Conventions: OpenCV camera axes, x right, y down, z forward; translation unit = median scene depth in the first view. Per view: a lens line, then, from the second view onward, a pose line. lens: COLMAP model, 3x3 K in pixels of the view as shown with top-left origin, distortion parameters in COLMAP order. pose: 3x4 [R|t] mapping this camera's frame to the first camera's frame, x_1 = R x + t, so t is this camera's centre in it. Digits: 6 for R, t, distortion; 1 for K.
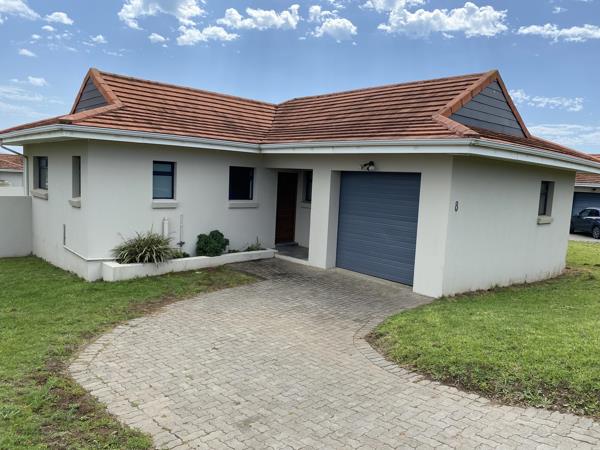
lens RADIAL K [[465.7, 0, 300.0], [0, 465.7, 225.0], [0, 0, 1]] dist [-0.000628, -0.003653]
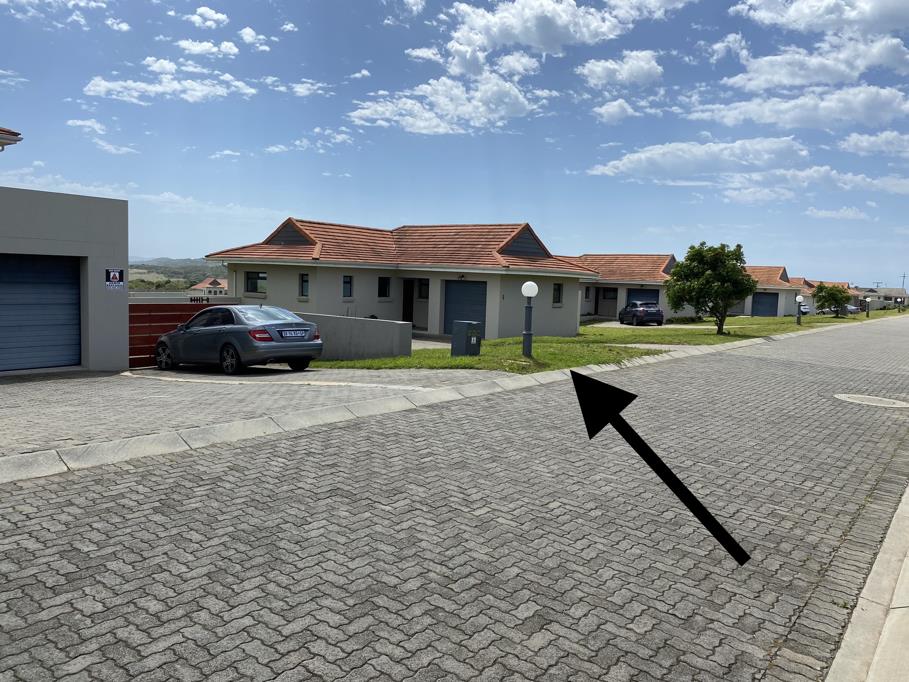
lens RADIAL K [[705.6, 0, 454.5], [0, 705.6, 341.0], [0, 0, 1]] dist [-0.000628, -0.003653]
pose [[0.984960, -0.027581, 0.170565, -0.341841], [0.027906, 0.999610, 0.000495, 0.119230], [-0.170512, 0.004272, 0.985346, -1.668197]]
